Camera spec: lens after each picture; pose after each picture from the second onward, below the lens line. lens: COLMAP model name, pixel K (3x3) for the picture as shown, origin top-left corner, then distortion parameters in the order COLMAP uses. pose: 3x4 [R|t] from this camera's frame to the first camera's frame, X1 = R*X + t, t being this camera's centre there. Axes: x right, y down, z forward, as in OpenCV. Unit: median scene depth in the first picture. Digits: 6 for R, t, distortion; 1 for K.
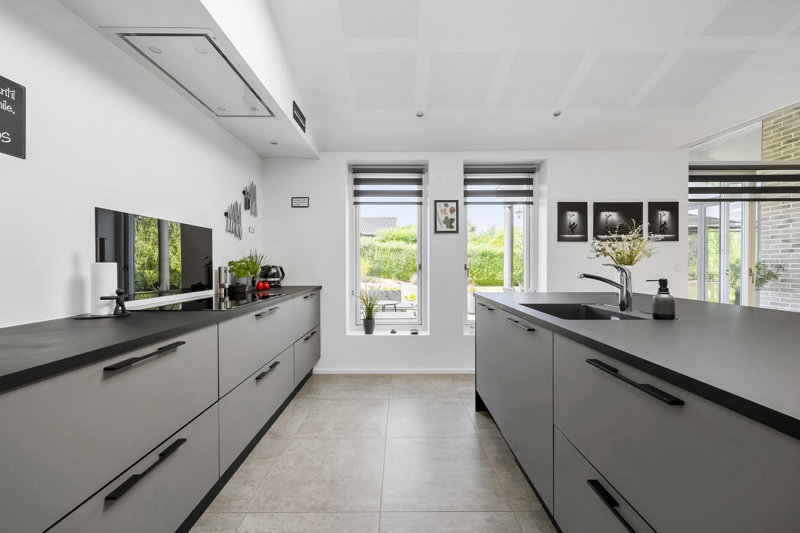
lens RADIAL K [[314.1, 0, 400.0], [0, 314.1, 266.5], [0, 0, 1]] dist [0.000800, 0.000272]
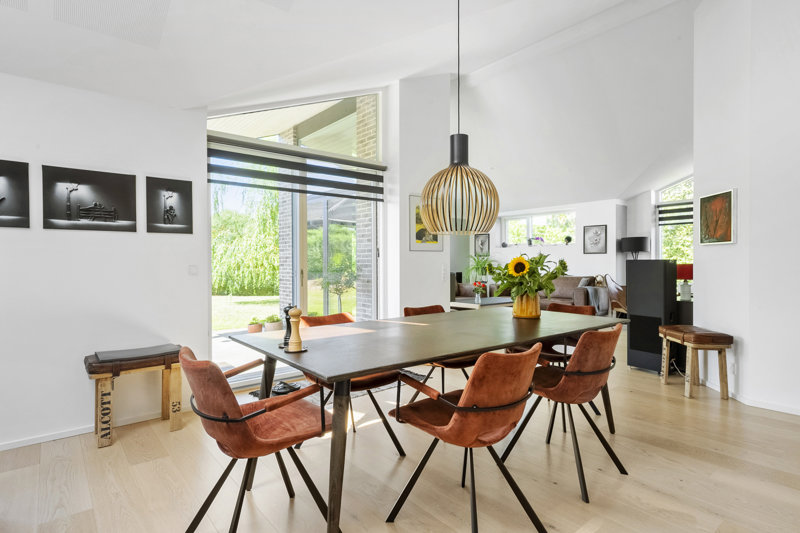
lens RADIAL K [[423.3, 0, 400.0], [0, 423.3, 266.5], [0, 0, 1]] dist [0.002286, 0.000352]
pose [[0.772526, -0.005221, 0.634961, 0.629940], [0.006750, 0.999977, 0.000011, -0.000034], [-0.634947, 0.004278, 0.772544, -0.093811]]
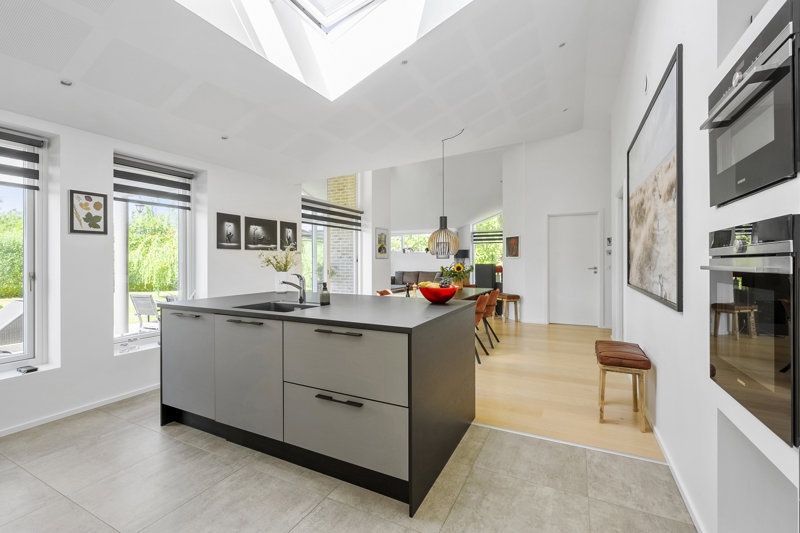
lens RADIAL K [[344.8, 0, 400.0], [0, 344.8, 266.5], [0, 0, 1]] dist [-0.000364, -0.000051]
pose [[0.449677, -0.012531, 0.893103, -0.278775], [0.006368, 0.999921, 0.010823, -0.027111], [-0.893169, 0.000820, 0.449721, -0.099189]]
